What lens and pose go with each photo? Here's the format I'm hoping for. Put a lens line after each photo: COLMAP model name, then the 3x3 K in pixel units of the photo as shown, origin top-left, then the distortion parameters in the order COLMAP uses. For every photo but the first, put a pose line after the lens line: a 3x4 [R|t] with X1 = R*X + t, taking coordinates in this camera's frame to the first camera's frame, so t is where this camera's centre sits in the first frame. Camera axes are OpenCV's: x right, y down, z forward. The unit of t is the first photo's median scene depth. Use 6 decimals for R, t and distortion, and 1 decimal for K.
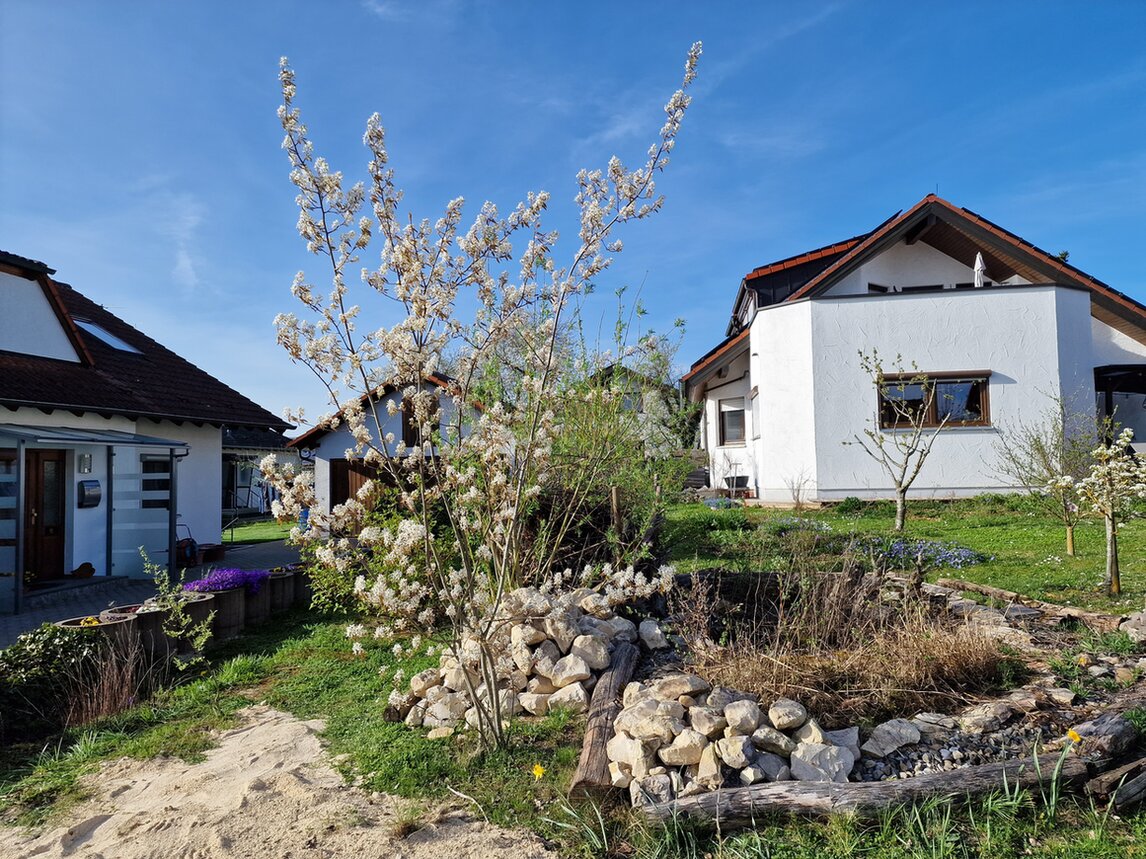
lens RADIAL K [[771.3, 0, 567.3], [0, 771.3, 433.6], [0, 0, 1]] dist [0.069903, -0.044412]
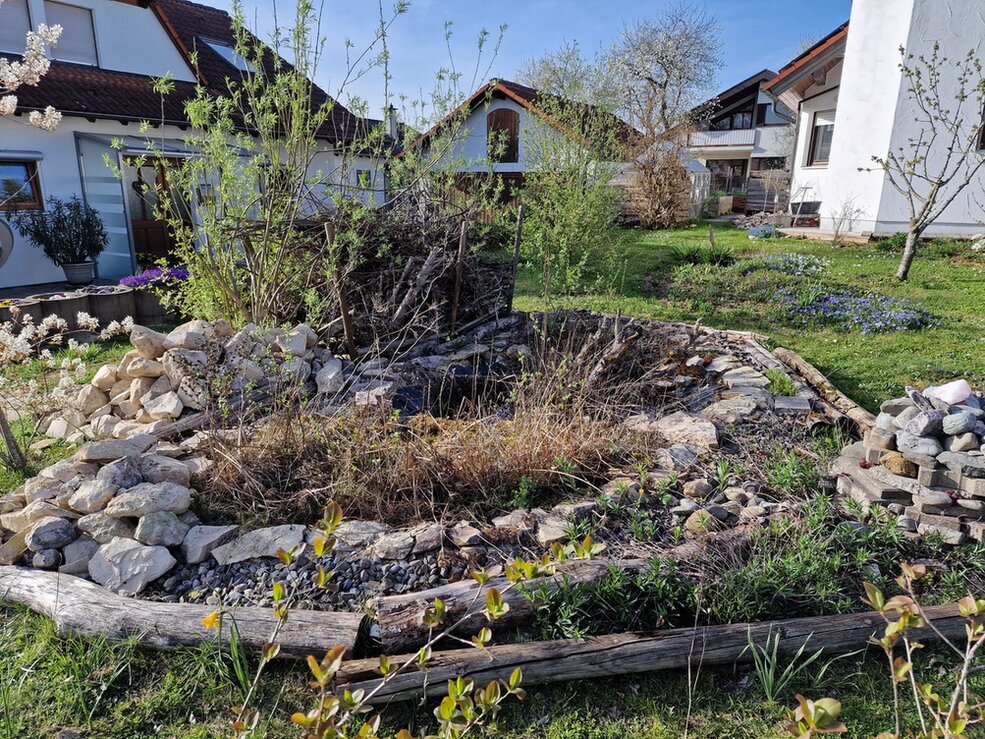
lens RADIAL K [[662.9, 0, 471.6], [0, 662.9, 364.2], [0, 0, 1]] dist [0.069903, -0.044412]
pose [[0.927155, 0.129004, -0.351769, 0.163876], [-0.013214, 0.949532, 0.313393, -0.007661], [0.374445, -0.285915, 0.882068, 0.092395]]
